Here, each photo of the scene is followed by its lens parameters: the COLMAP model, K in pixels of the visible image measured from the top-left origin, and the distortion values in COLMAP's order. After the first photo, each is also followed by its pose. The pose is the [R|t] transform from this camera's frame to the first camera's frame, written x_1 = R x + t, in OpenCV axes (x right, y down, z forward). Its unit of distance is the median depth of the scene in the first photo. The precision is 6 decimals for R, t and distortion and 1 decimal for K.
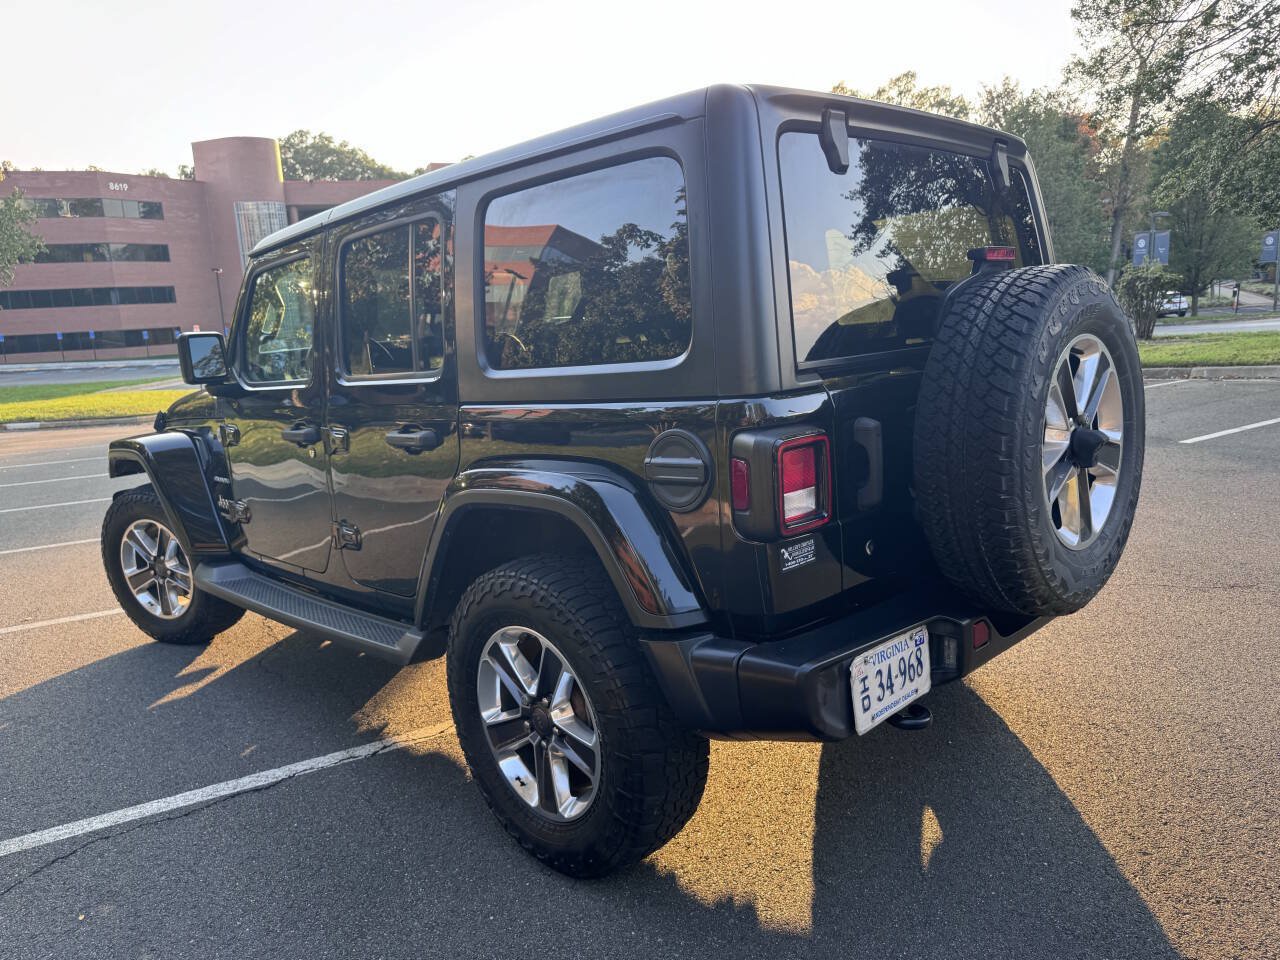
lens RADIAL K [[969.8, 0, 660.7], [0, 969.8, 489.6], [0, 0, 1]] dist [-0.010724, -0.007534]
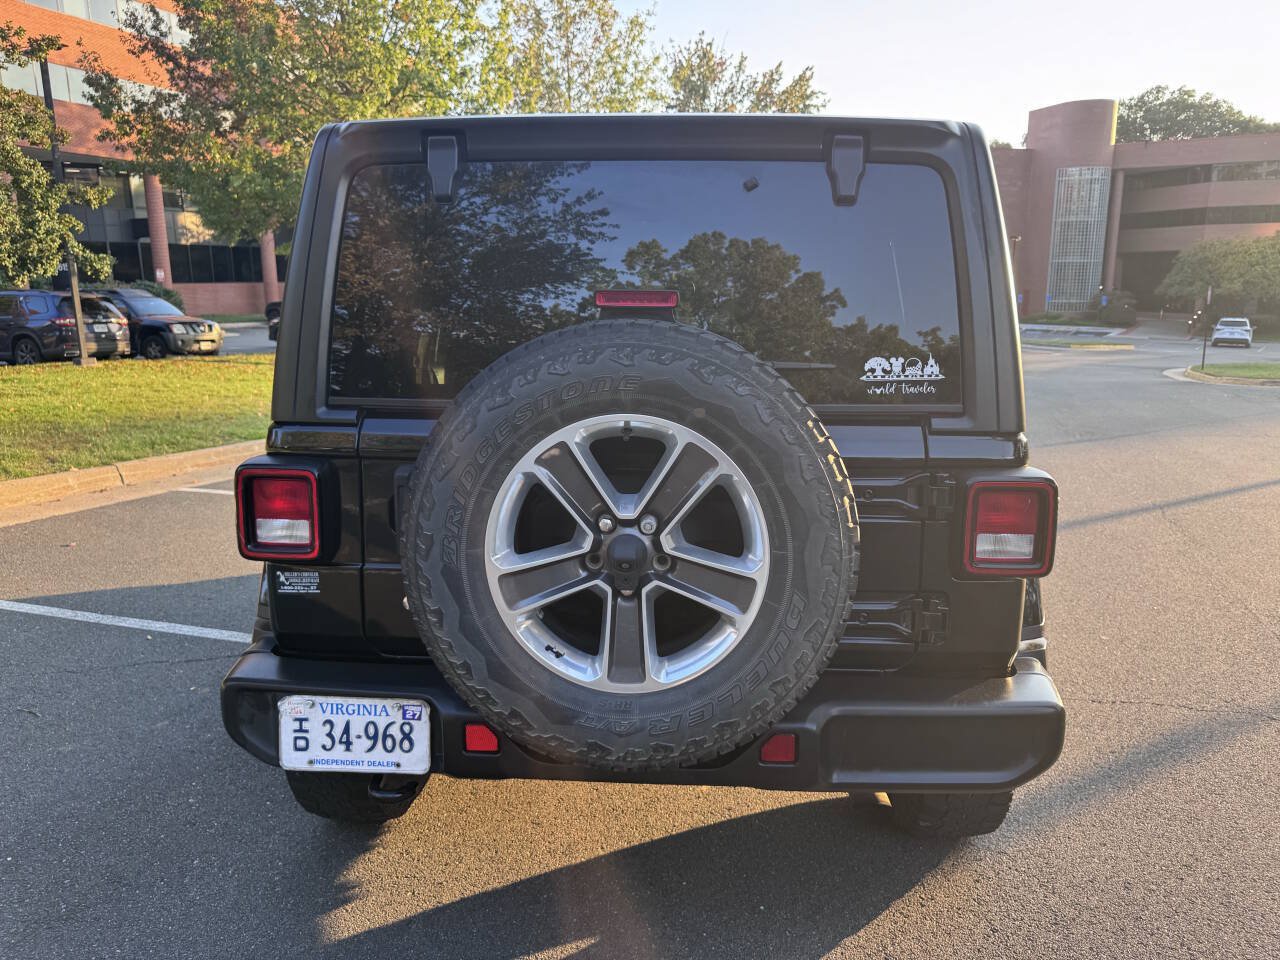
lens RADIAL K [[969.8, 0, 660.7], [0, 969.8, 489.6], [0, 0, 1]] dist [-0.010724, -0.007534]
pose [[0.637677, 0.198357, -0.744327, 0.961729], [-0.169460, 0.978729, 0.115644, -0.181507], [0.751433, 0.052390, 0.657726, 0.511193]]
